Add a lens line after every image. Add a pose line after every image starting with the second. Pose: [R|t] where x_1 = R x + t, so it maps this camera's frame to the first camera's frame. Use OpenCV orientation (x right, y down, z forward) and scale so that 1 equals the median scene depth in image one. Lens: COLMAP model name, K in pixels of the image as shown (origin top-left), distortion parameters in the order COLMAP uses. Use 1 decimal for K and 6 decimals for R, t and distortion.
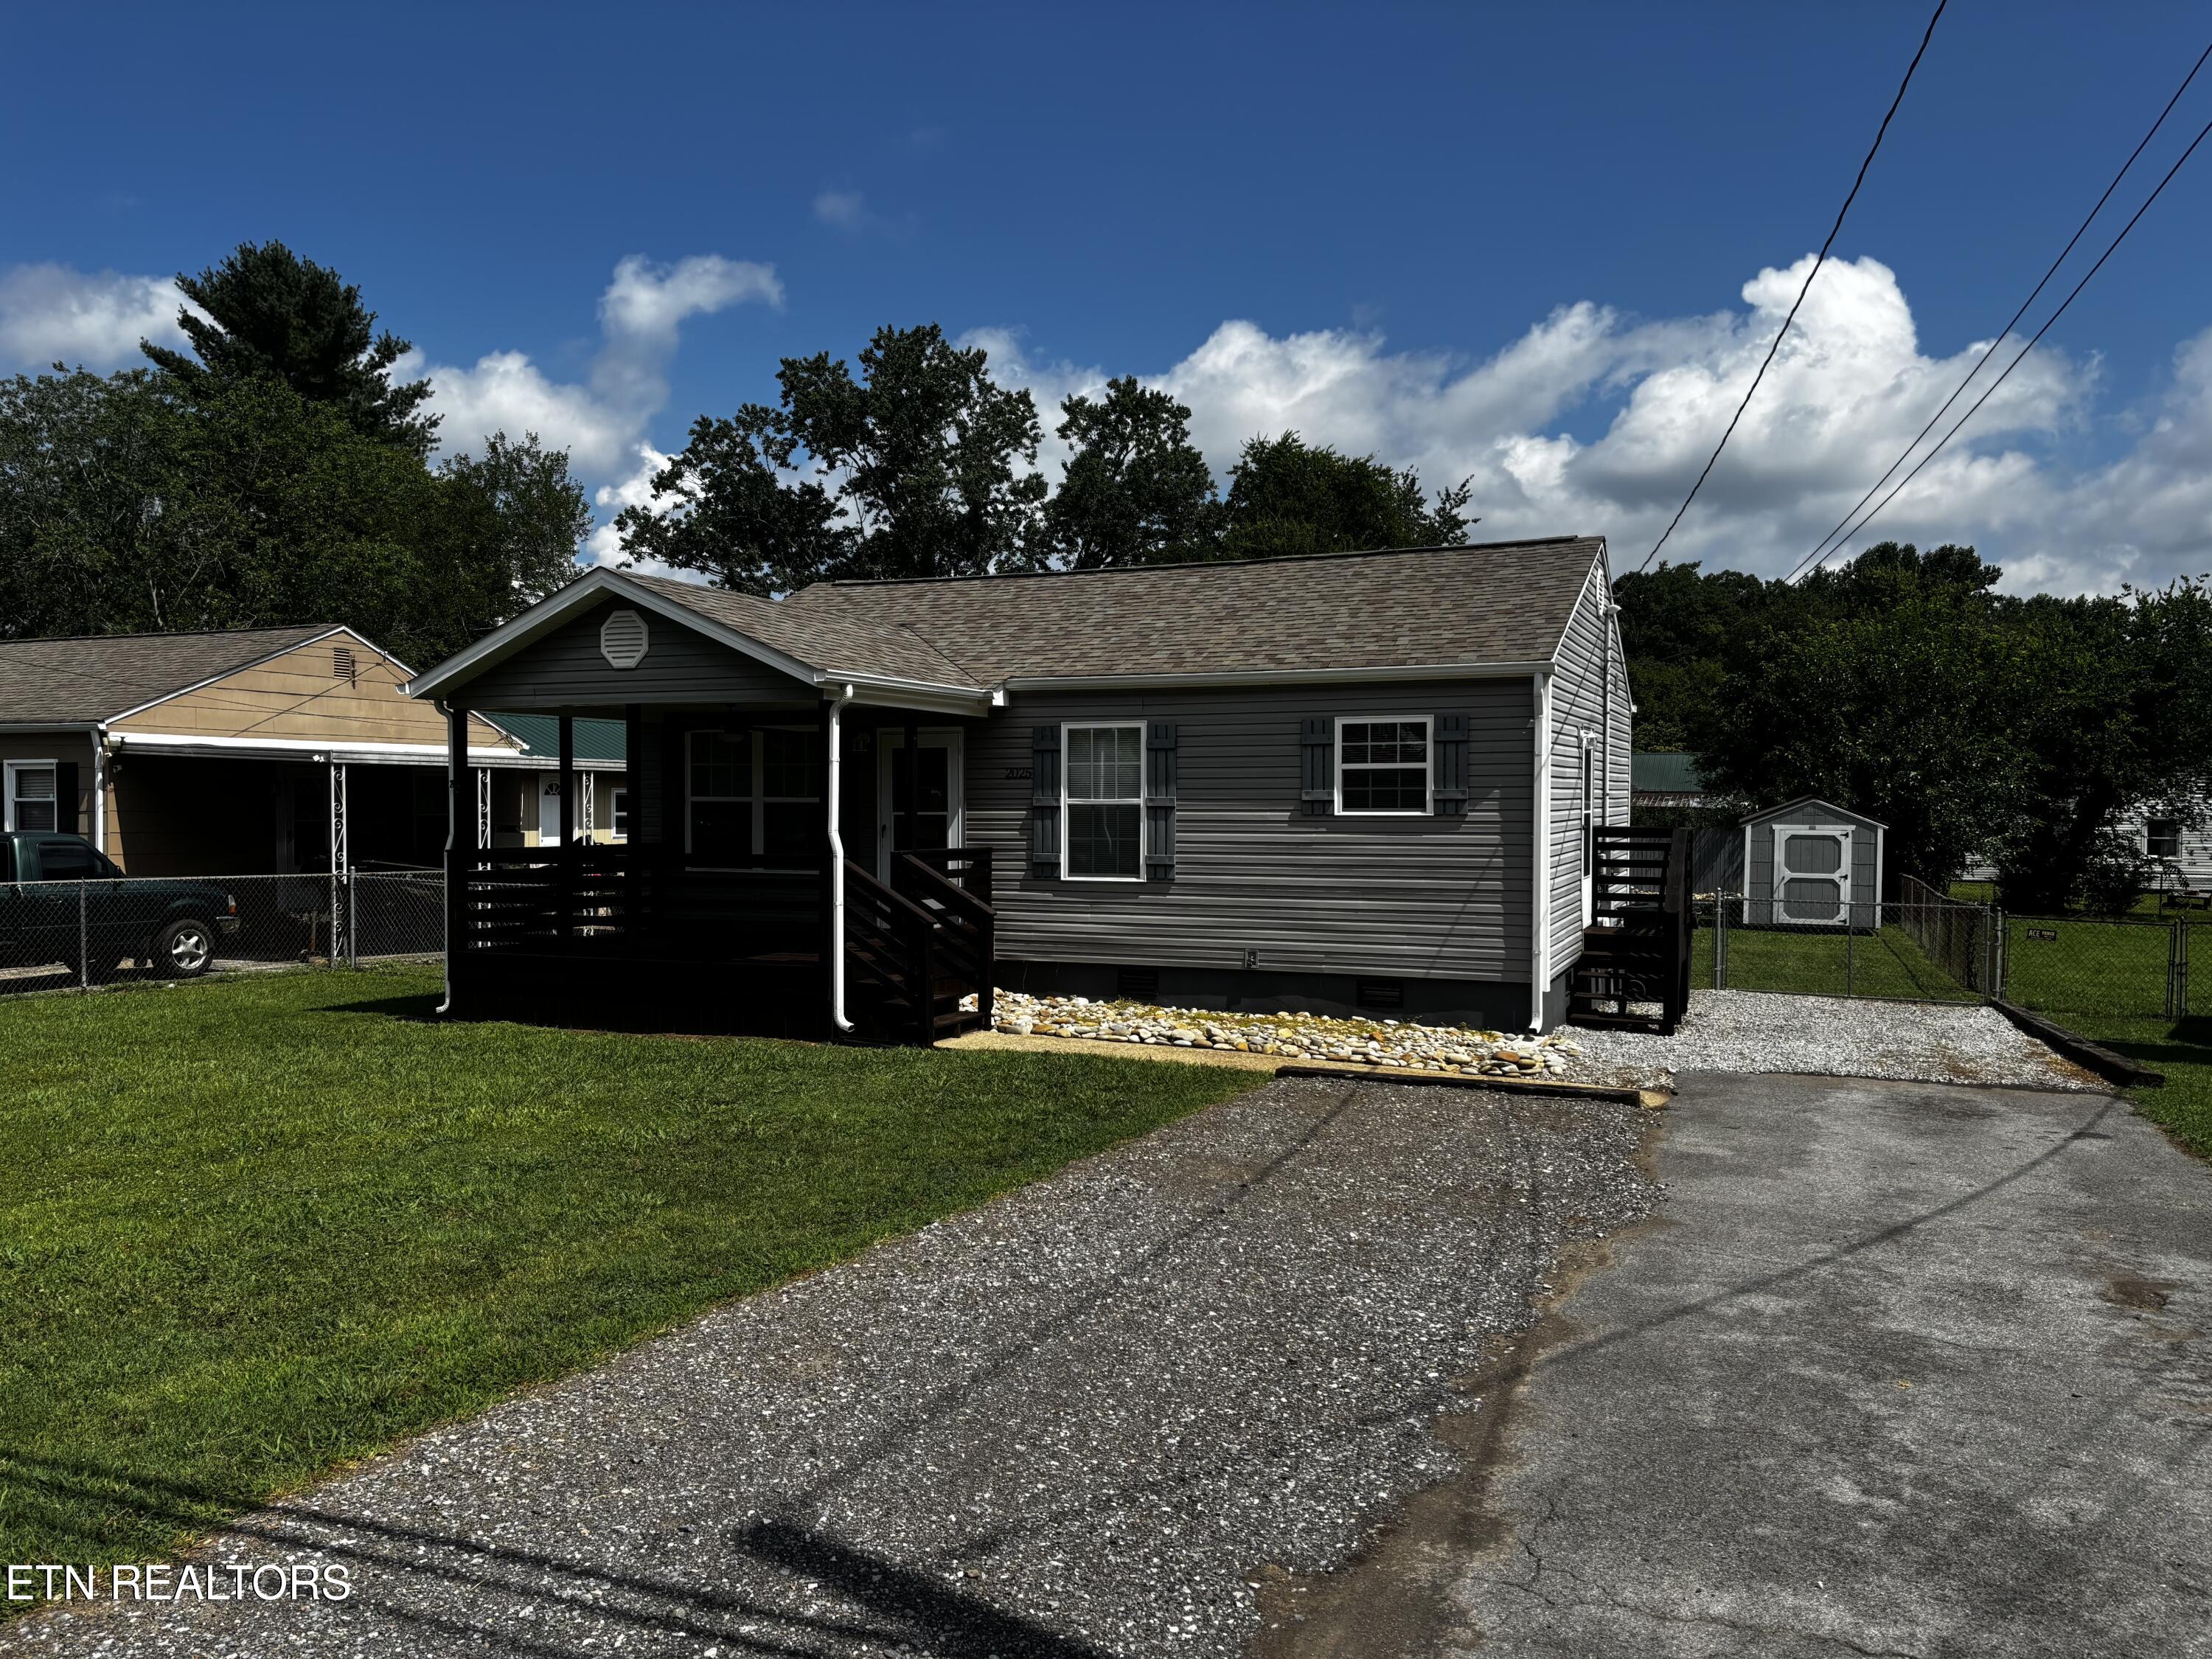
lens RADIAL K [[1672.3, 0, 1092.5], [0, 1672.3, 875.3], [0, 0, 1]] dist [0.057092, -0.059436]
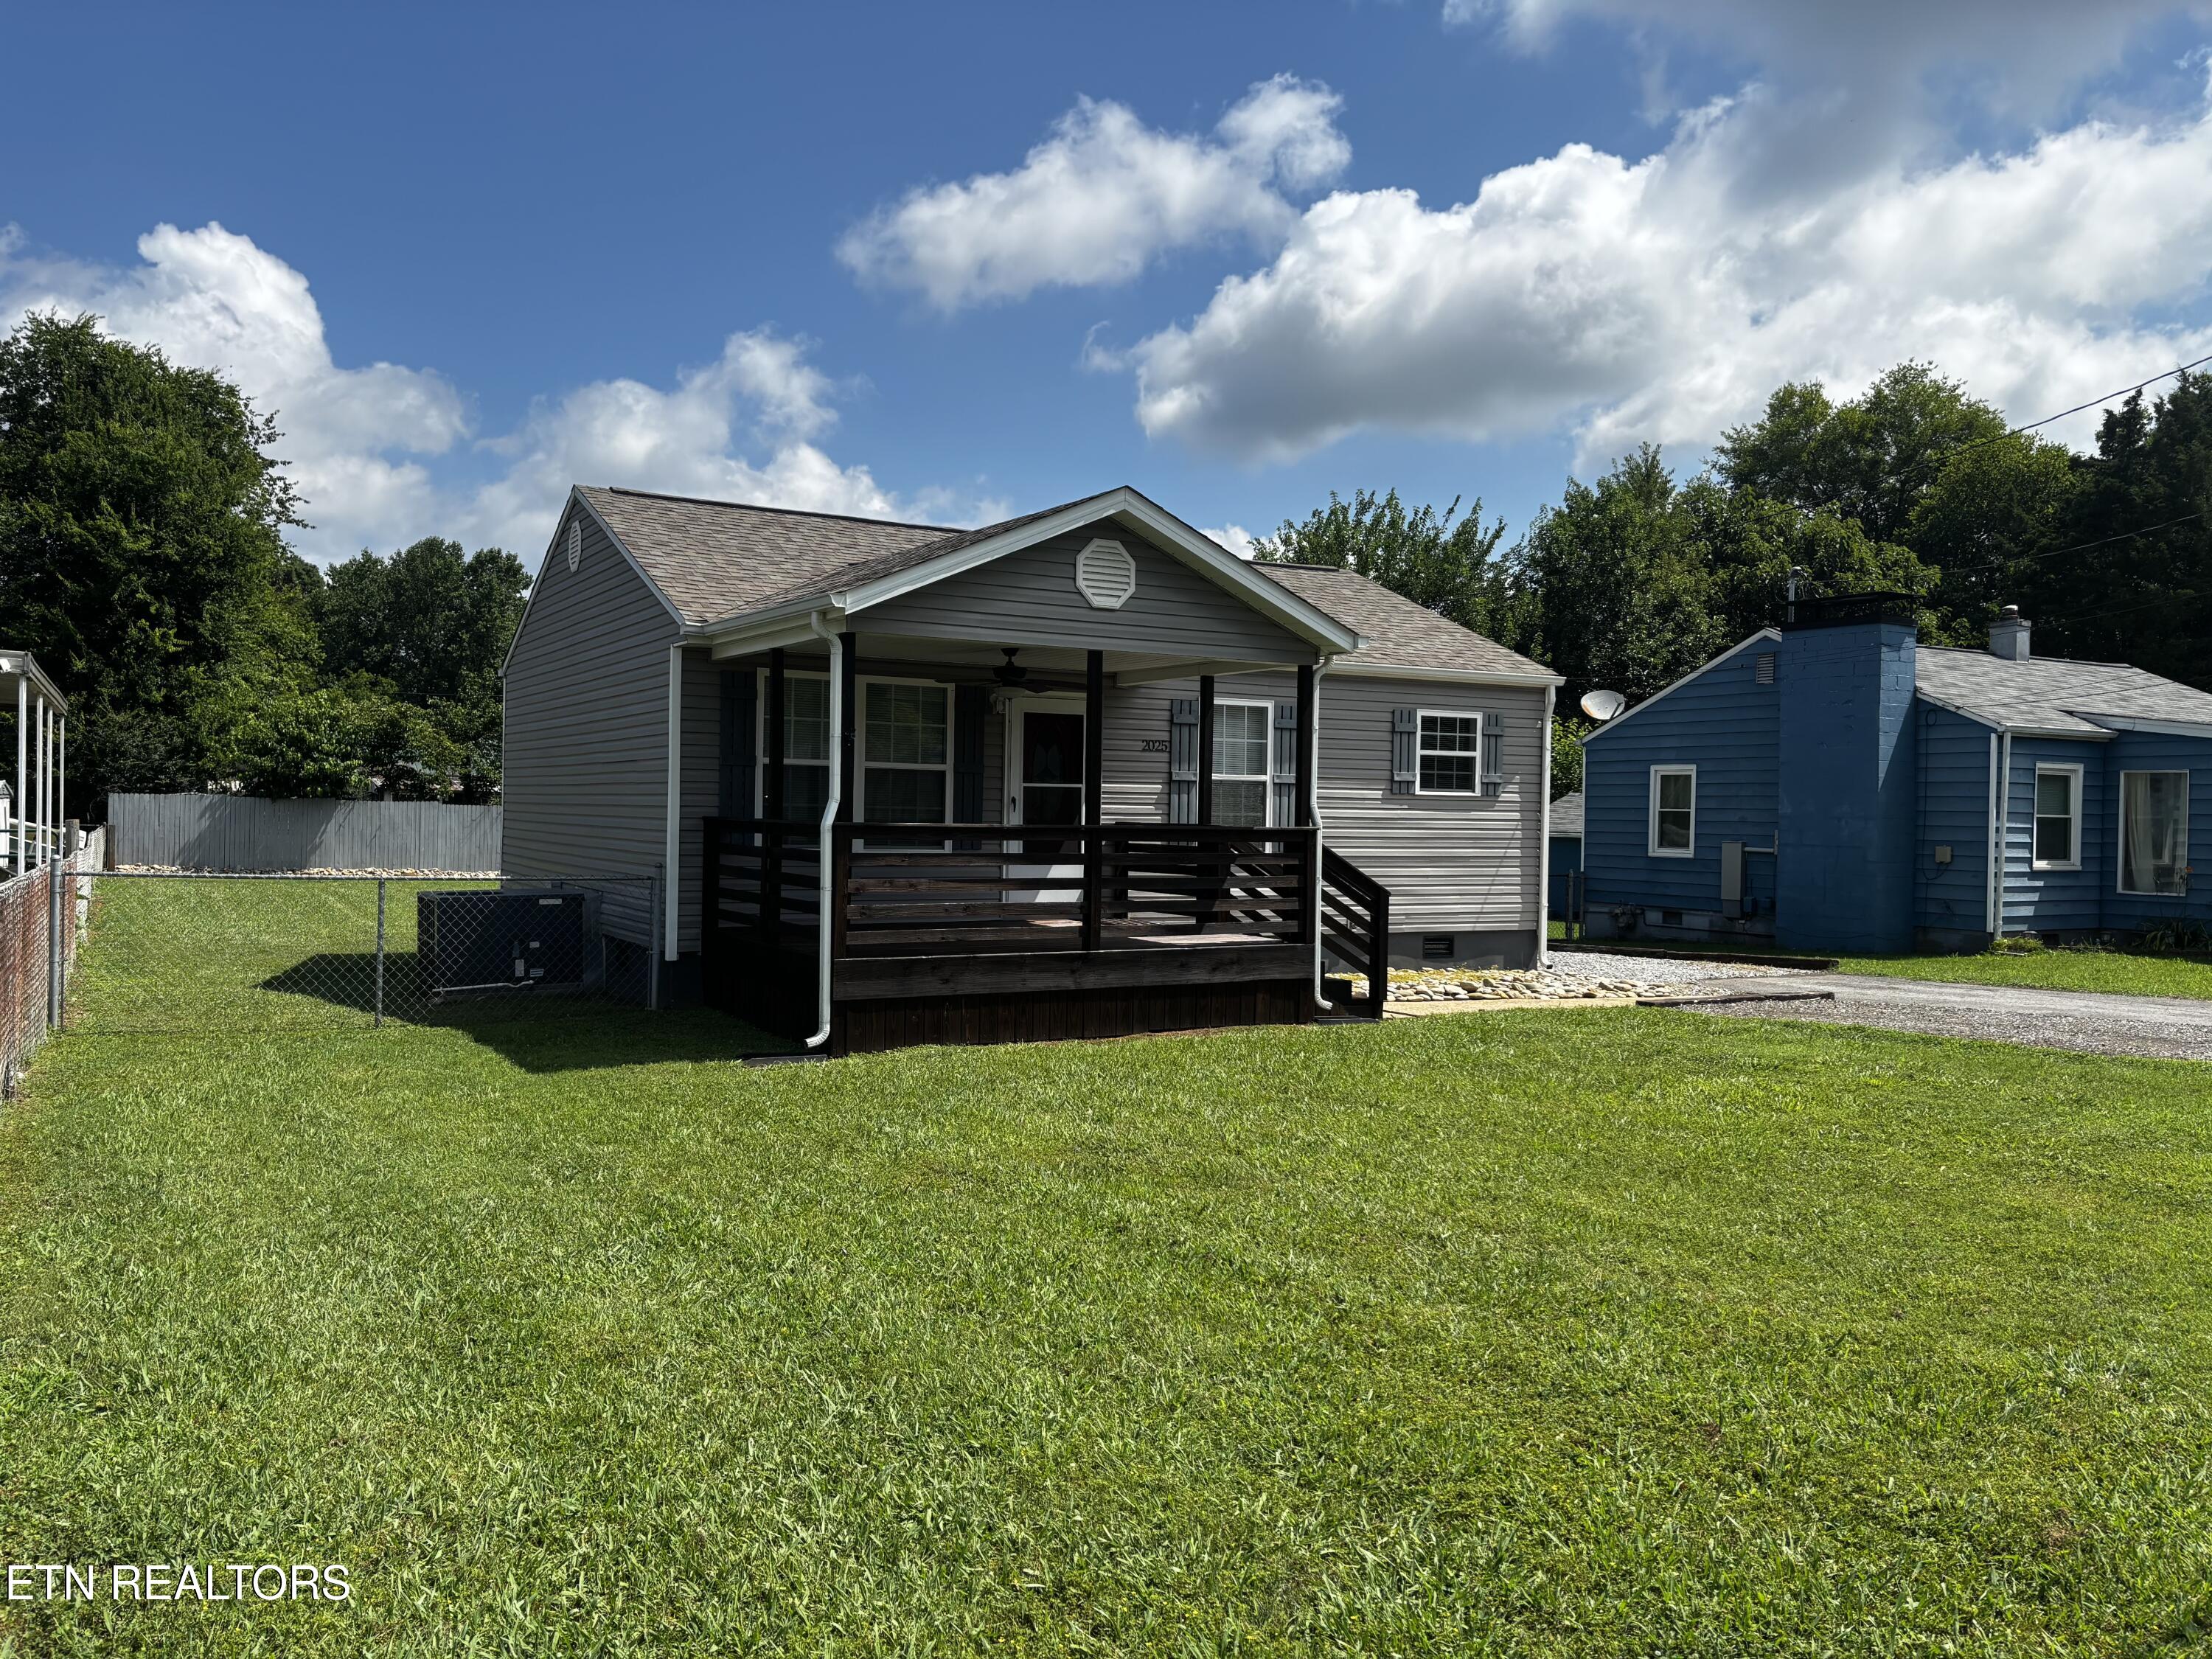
lens RADIAL K [[1672.3, 0, 1094.8], [0, 1672.3, 812.1], [0, 0, 1]] dist [0.057092, -0.059436]
pose [[0.620321, 0.007169, 0.784315, -0.720958], [0.016692, 0.999611, -0.022338, -0.001186], [-0.784170, 0.026948, 0.619960, 0.369309]]
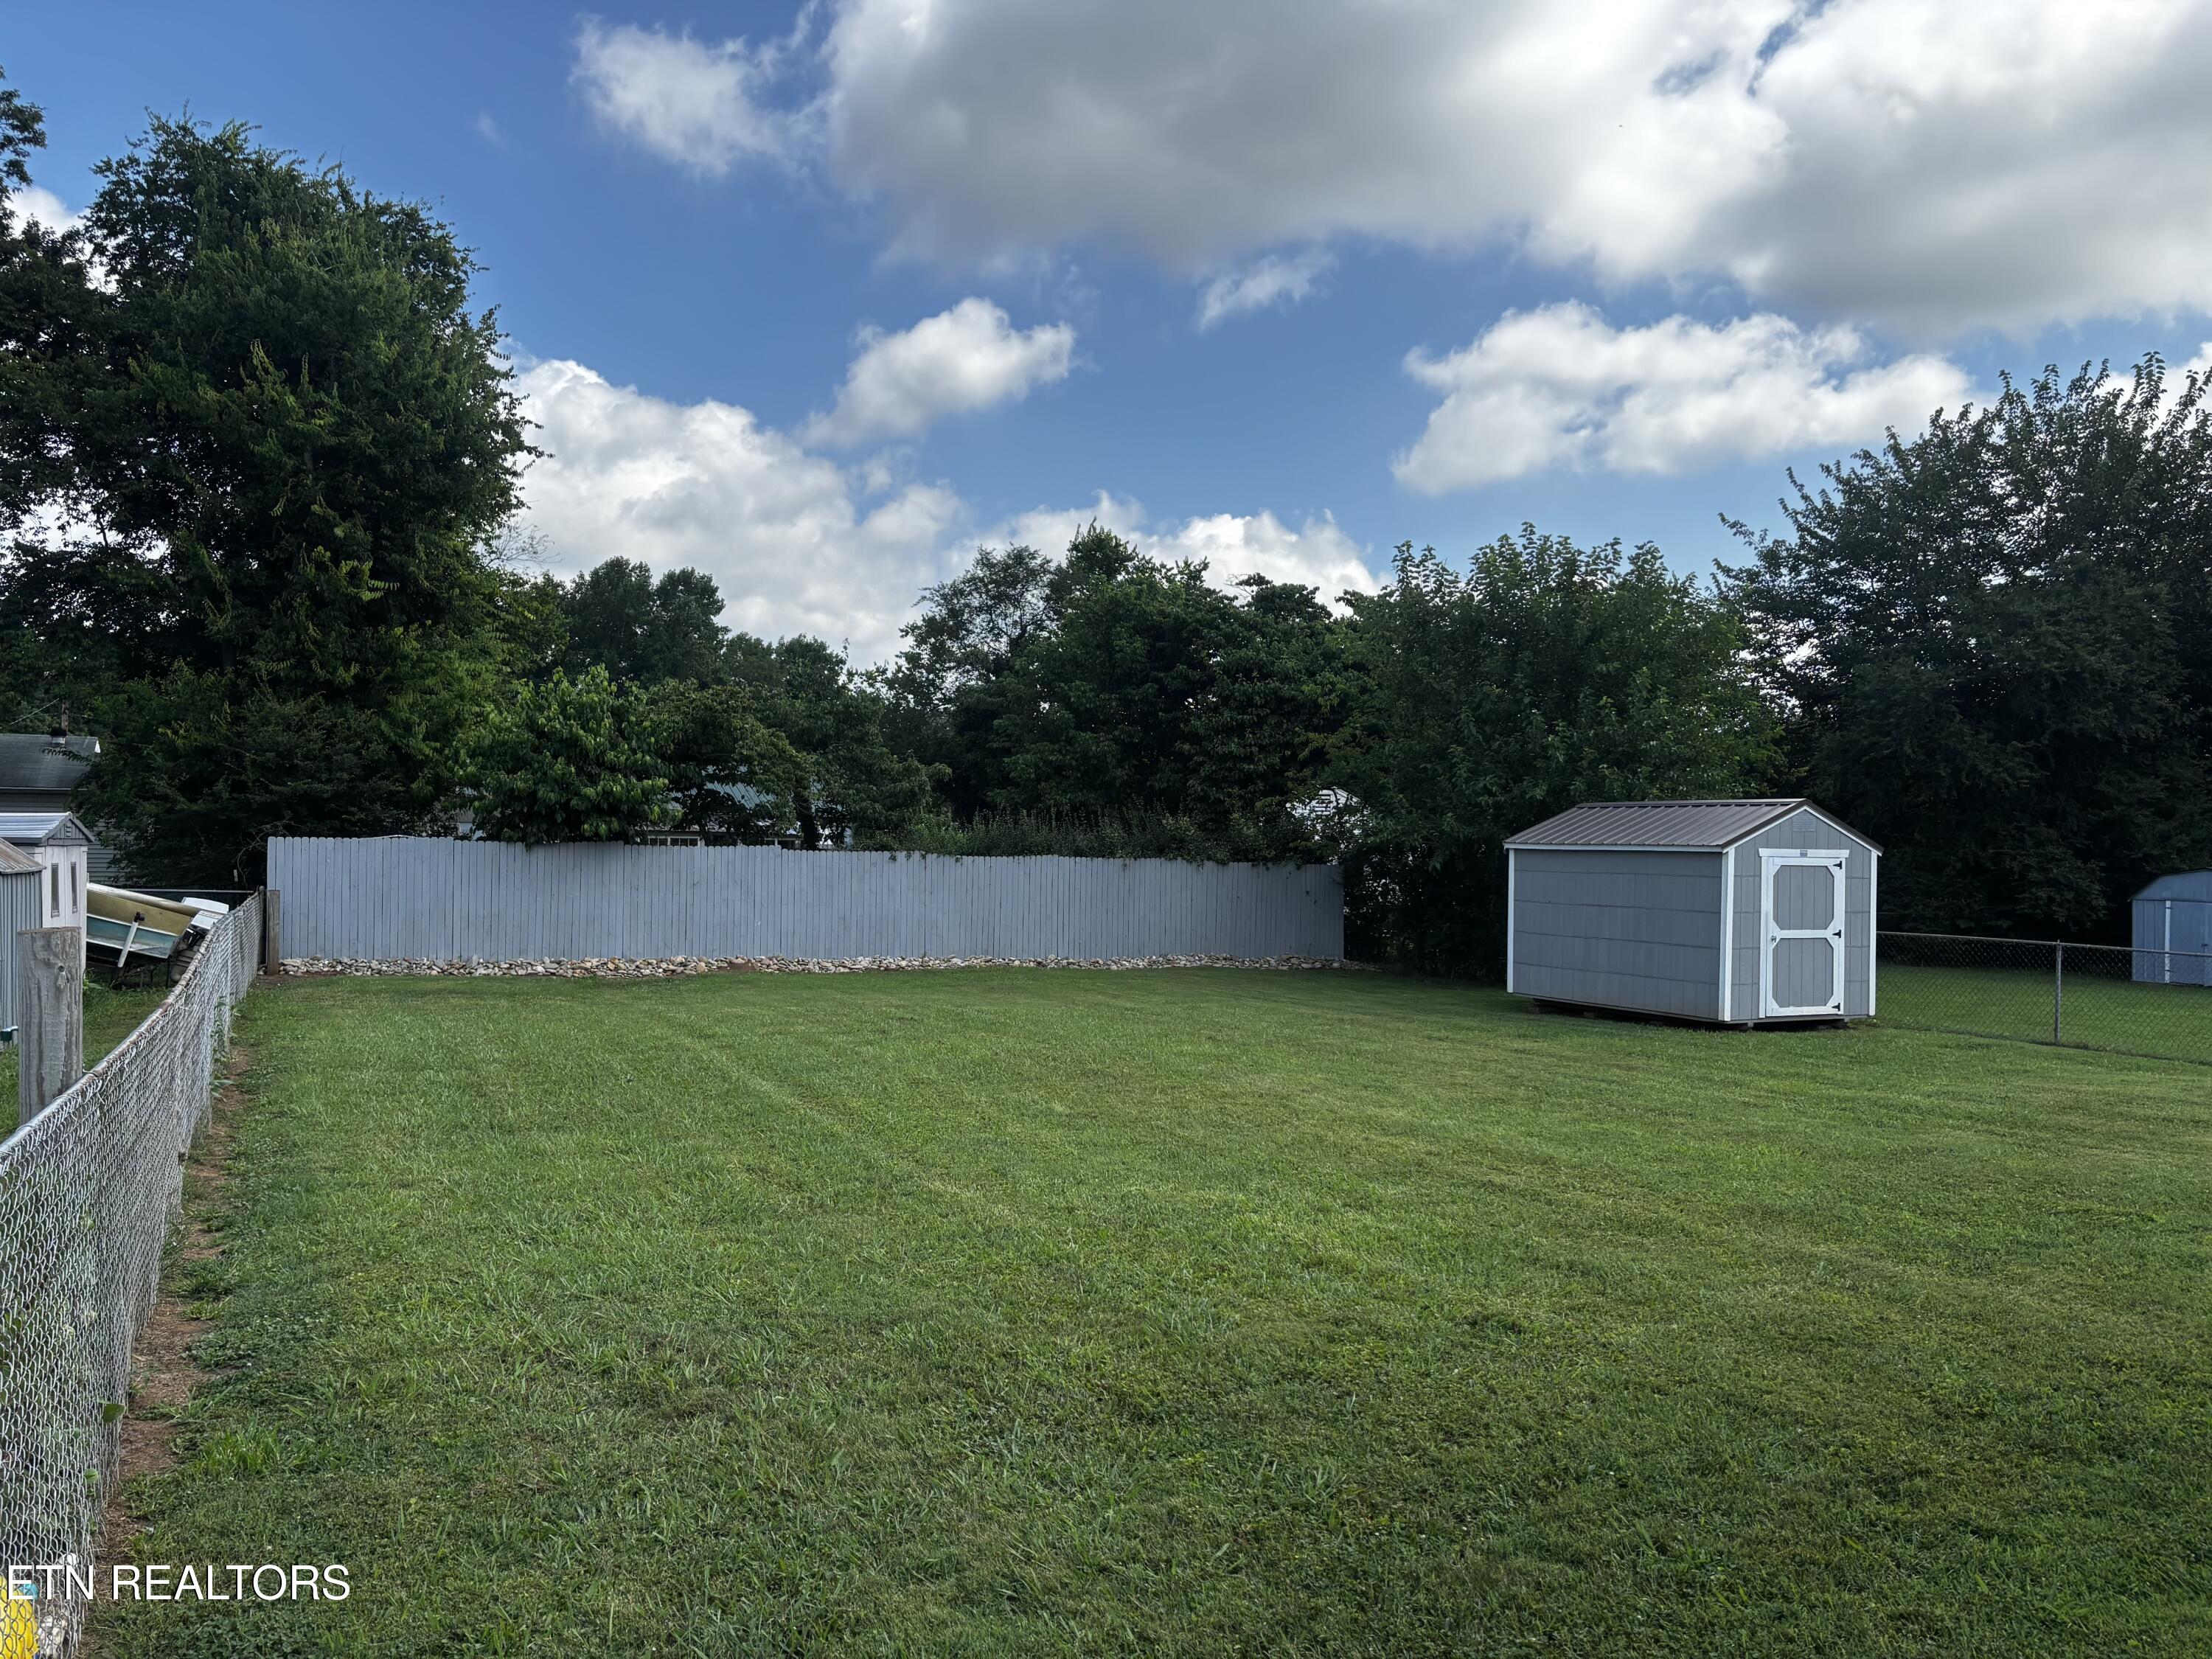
lens RADIAL K [[1672.3, 0, 1106.2], [0, 1672.3, 841.3], [0, 0, 1]] dist [0.057092, -0.059436]
pose [[0.674774, 0.007580, 0.737986, -0.318694], [0.024054, 0.999190, -0.032257, -0.033735], [-0.737633, 0.039518, 0.674045, 1.375677]]
